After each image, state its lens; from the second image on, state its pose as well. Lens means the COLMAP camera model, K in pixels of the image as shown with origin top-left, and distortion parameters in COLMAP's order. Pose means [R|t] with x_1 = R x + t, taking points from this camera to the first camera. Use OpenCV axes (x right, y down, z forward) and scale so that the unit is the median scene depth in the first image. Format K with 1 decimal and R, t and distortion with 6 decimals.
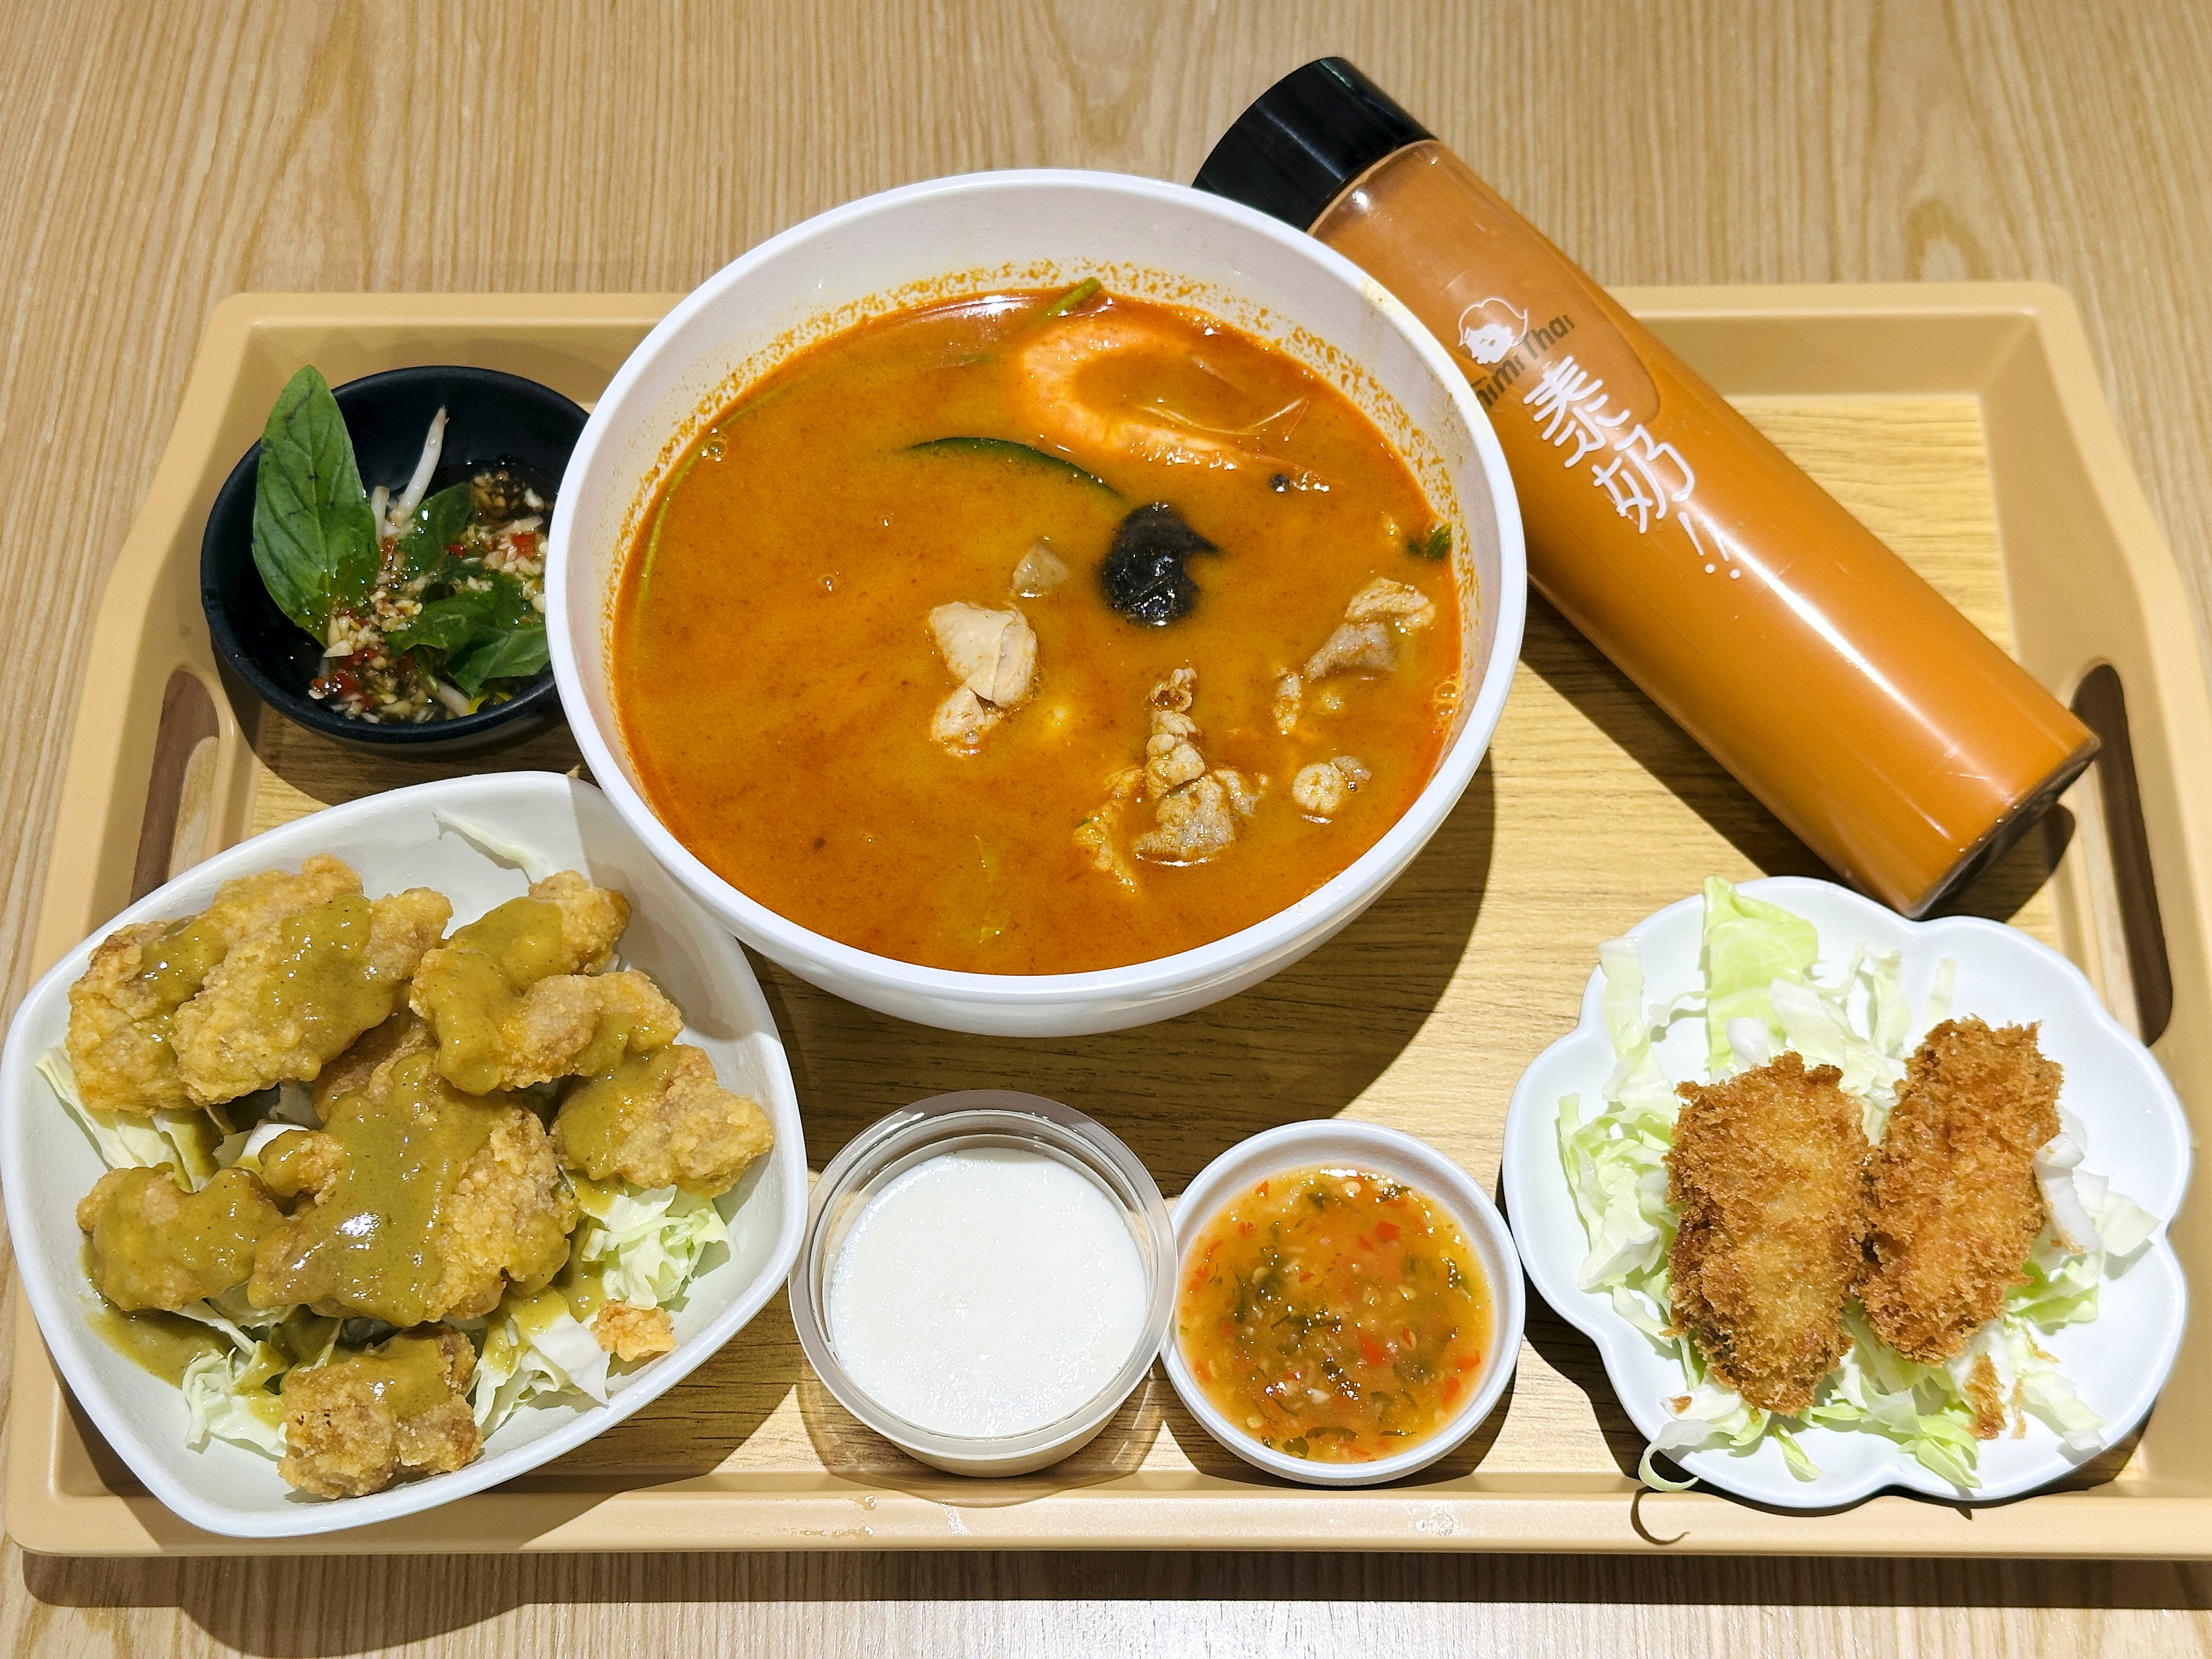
lens RADIAL K [[3327.1, 0, 1106.0], [0, 3327.1, 829.5], [0, 0, 1]] dist [0.185546, 0.587296]
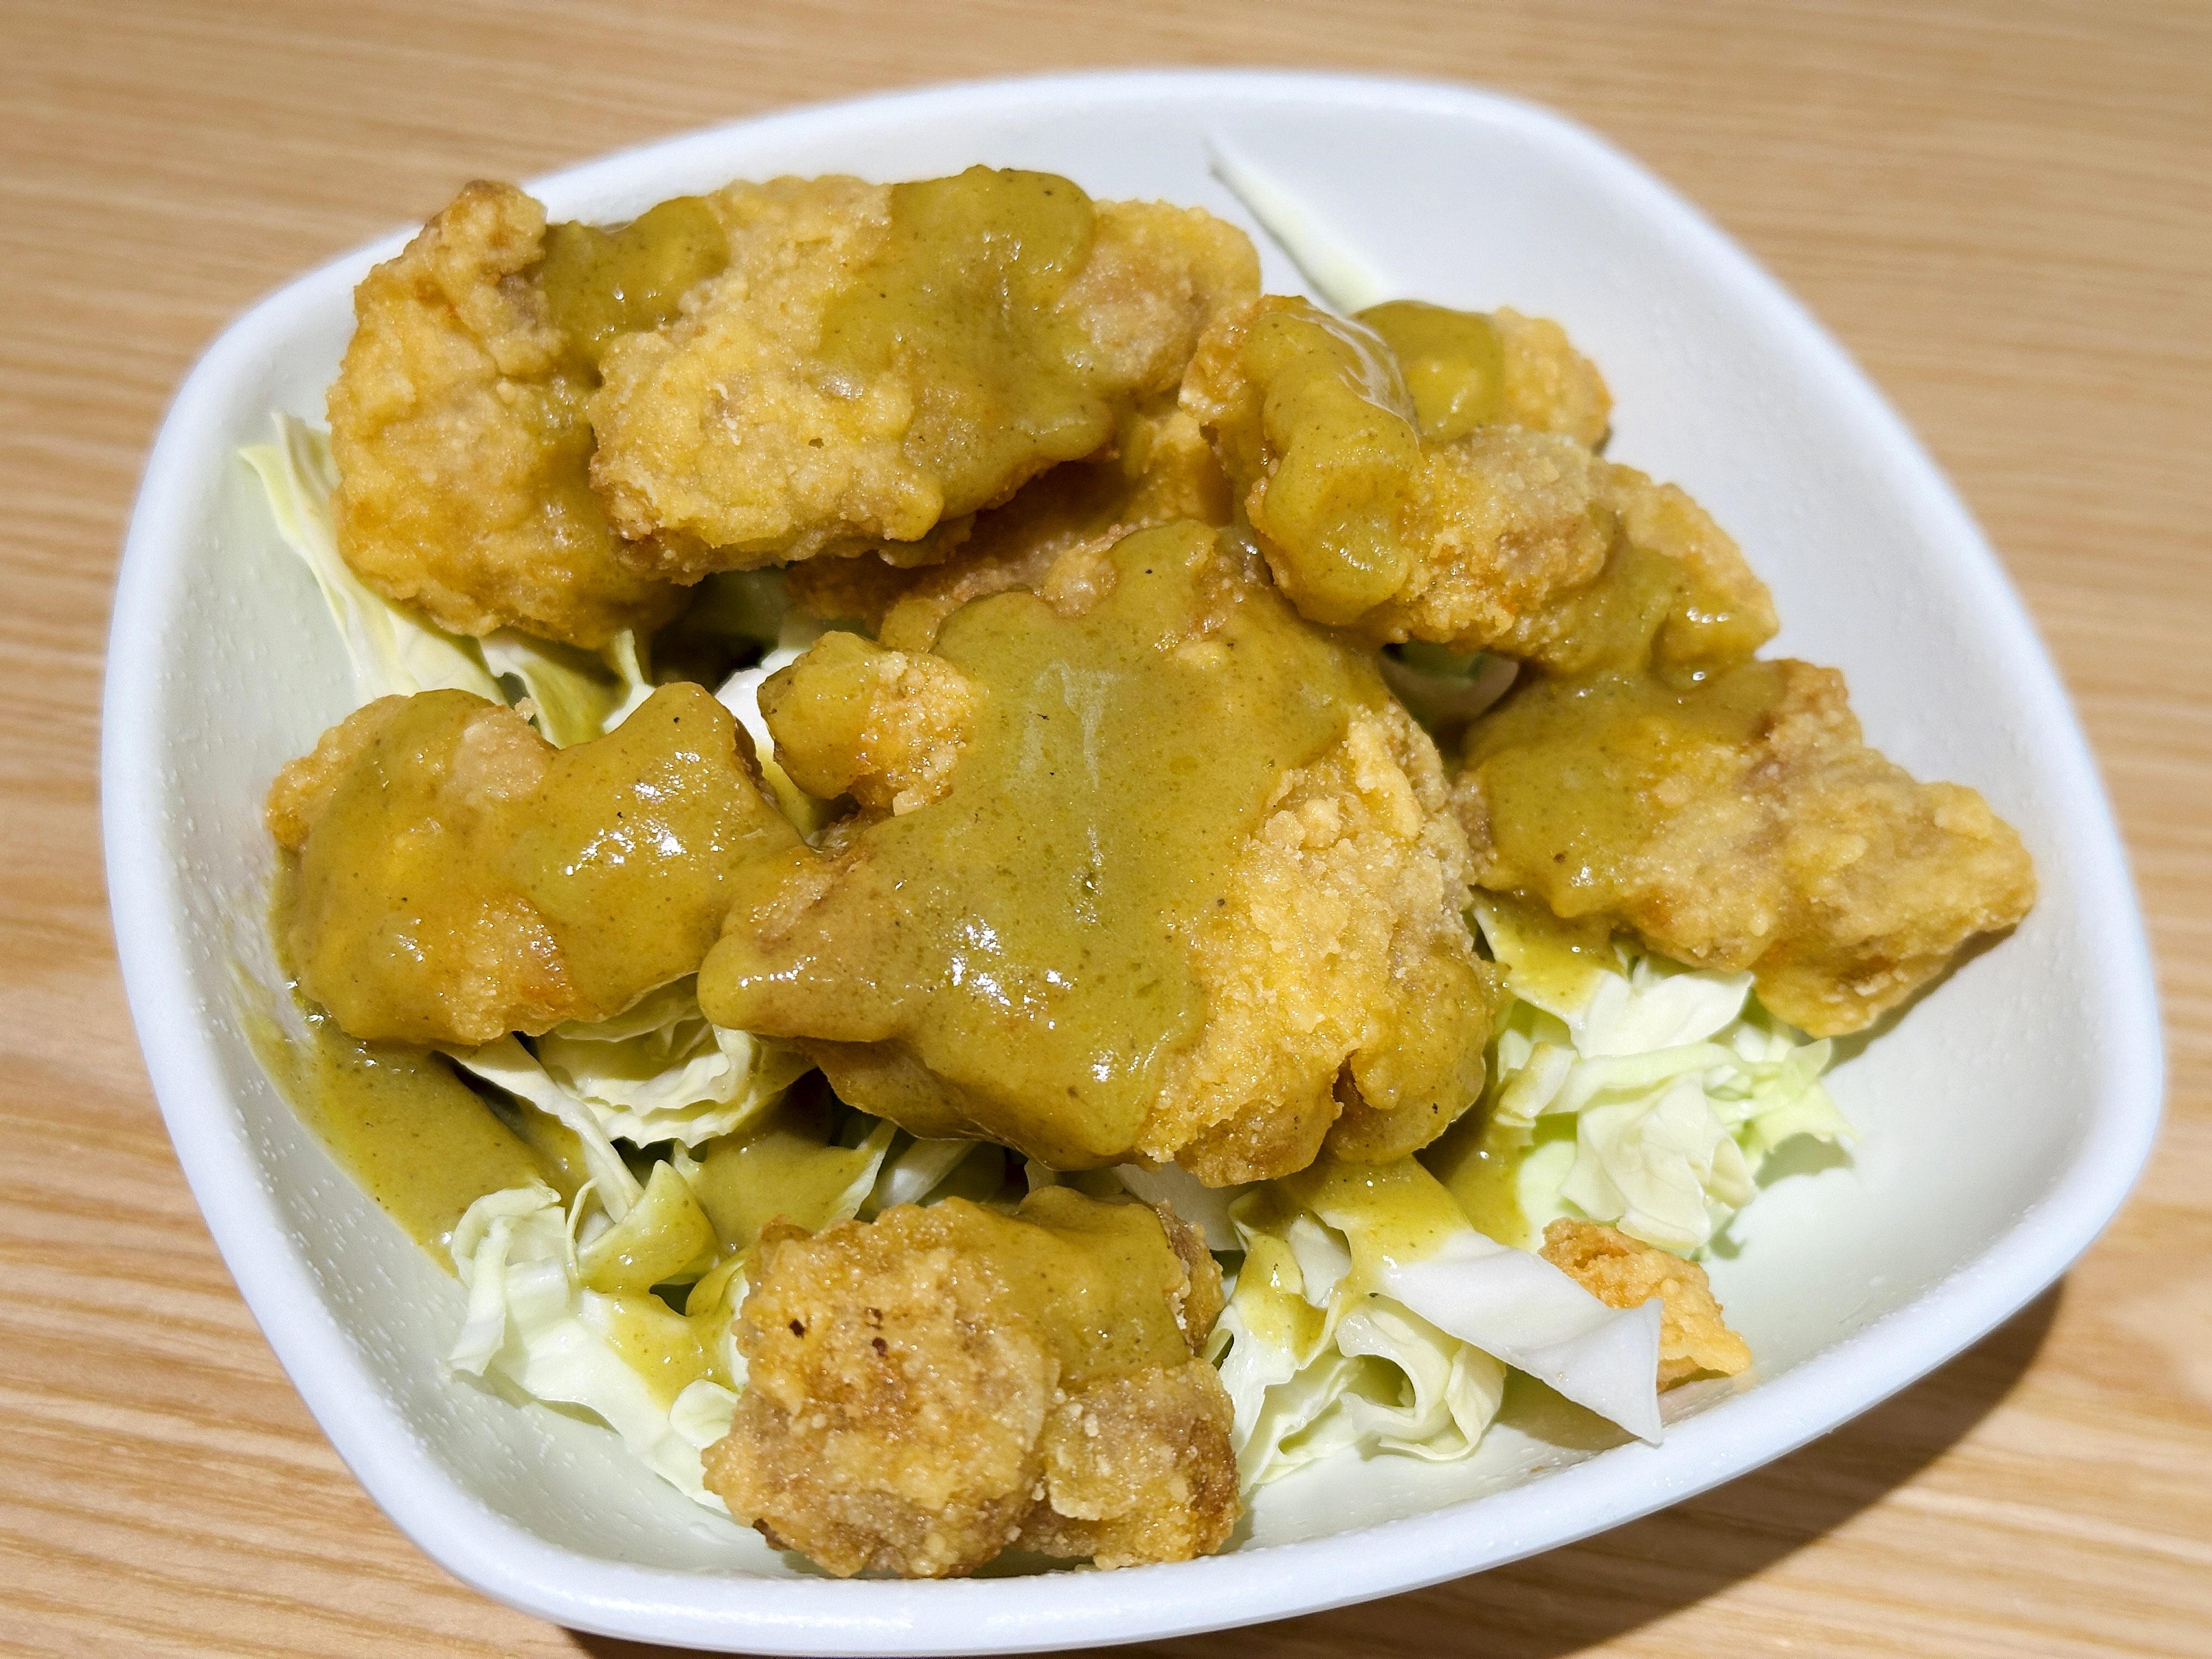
lens RADIAL K [[3327.4, 0, 1106.0], [0, 3327.4, 829.5], [0, 0, 1]] dist [0.185546, 0.587296]
pose [[0.985561, 0.165238, -0.036960, -0.193790], [-0.169147, 0.970704, -0.170656, 0.171231], [0.007678, 0.174444, 0.984637, 0.622116]]
